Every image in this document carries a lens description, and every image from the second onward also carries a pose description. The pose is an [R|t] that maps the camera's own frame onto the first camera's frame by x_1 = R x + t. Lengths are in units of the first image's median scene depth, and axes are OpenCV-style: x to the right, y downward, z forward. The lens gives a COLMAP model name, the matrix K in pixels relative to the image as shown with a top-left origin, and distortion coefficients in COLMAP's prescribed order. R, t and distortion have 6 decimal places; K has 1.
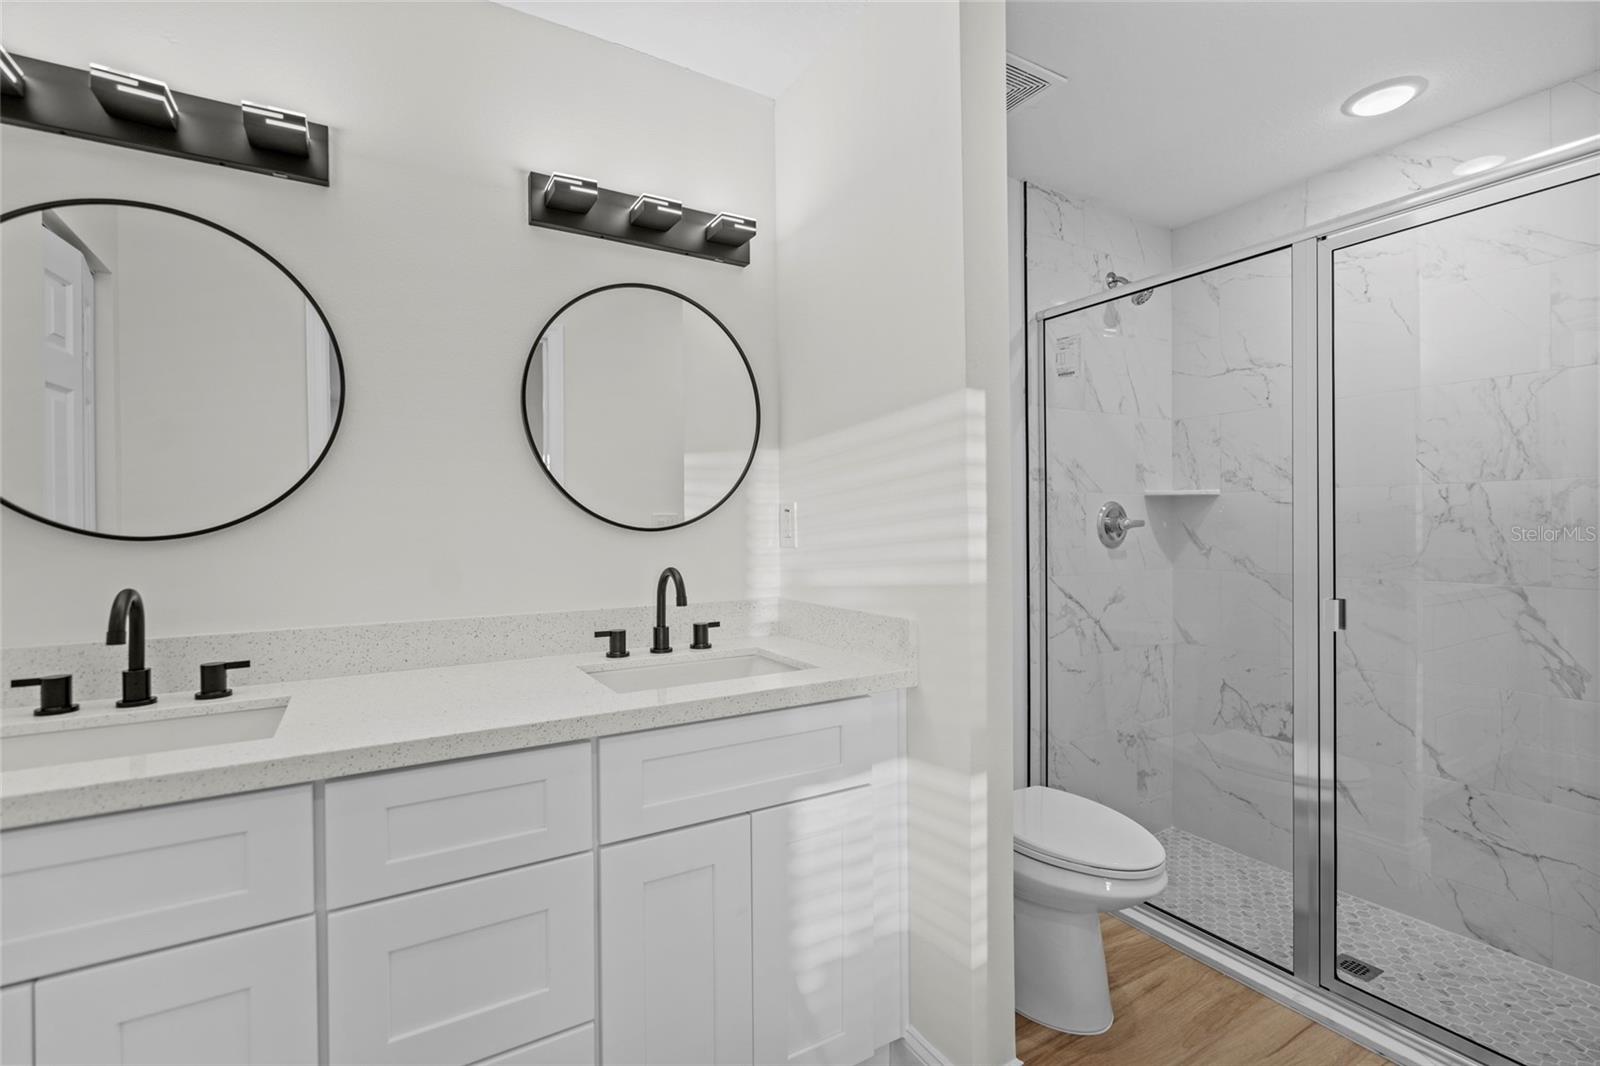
lens RADIAL K [[720.8, 0, 798.3], [0, 720.8, 527.6], [0, 0, 1]] dist [-0.003193, 0.001220]
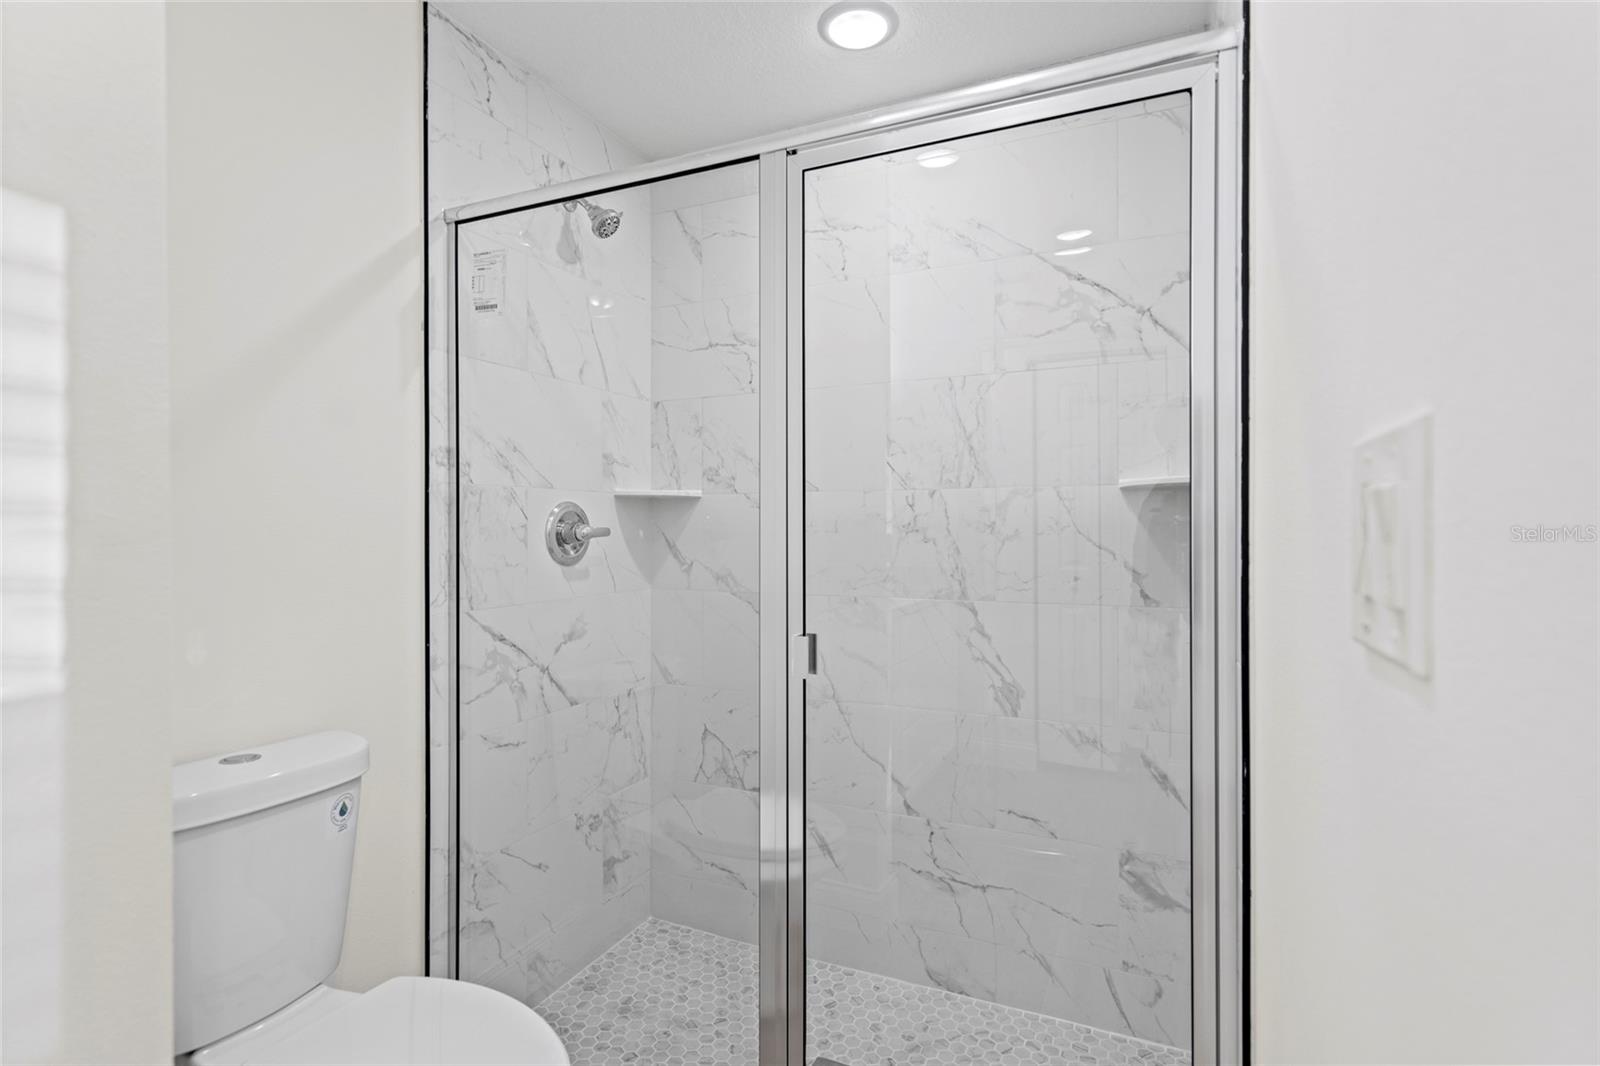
lens RADIAL K [[769.1, 0, 804.0], [0, 769.1, 534.3], [0, 0, 1]] dist [-0.000244, -0.000022]
pose [[0.823234, 0.002743, 0.567695, 0.256699], [-0.001854, 0.999996, -0.002144, -0.002927], [-0.567699, 0.000713, 0.823236, 0.301541]]
